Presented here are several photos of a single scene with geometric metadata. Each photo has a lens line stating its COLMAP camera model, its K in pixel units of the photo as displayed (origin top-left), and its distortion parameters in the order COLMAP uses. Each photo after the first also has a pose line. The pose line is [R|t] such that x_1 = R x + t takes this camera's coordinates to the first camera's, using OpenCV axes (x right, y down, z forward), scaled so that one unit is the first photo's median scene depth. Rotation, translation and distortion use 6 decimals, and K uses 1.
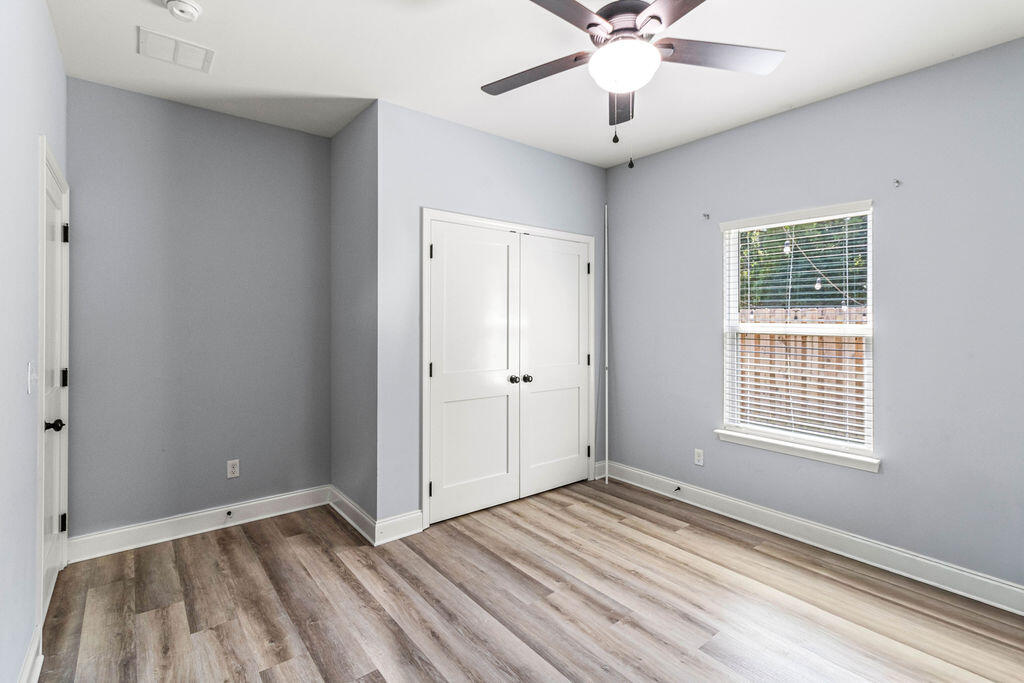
lens RADIAL K [[480.7, 0, 514.3], [0, 480.7, 337.8], [0, 0, 1]] dist [0.002285, 0.000137]
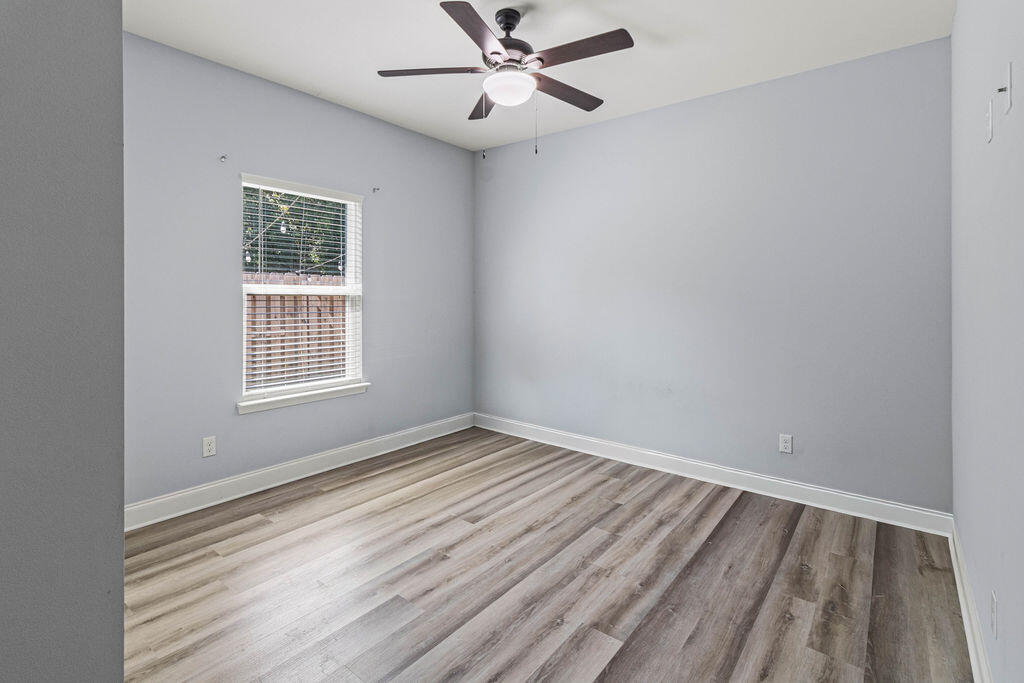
lens RADIAL K [[482.7, 0, 534.9], [0, 482.7, 298.2], [0, 0, 1]] dist [0.002391, -0.000105]
pose [[-0.248699, -0.022206, 0.968326, -0.661960], [0.024516, 0.999273, 0.029212, -0.019121], [-0.968270, 0.031004, -0.247974, 0.787497]]
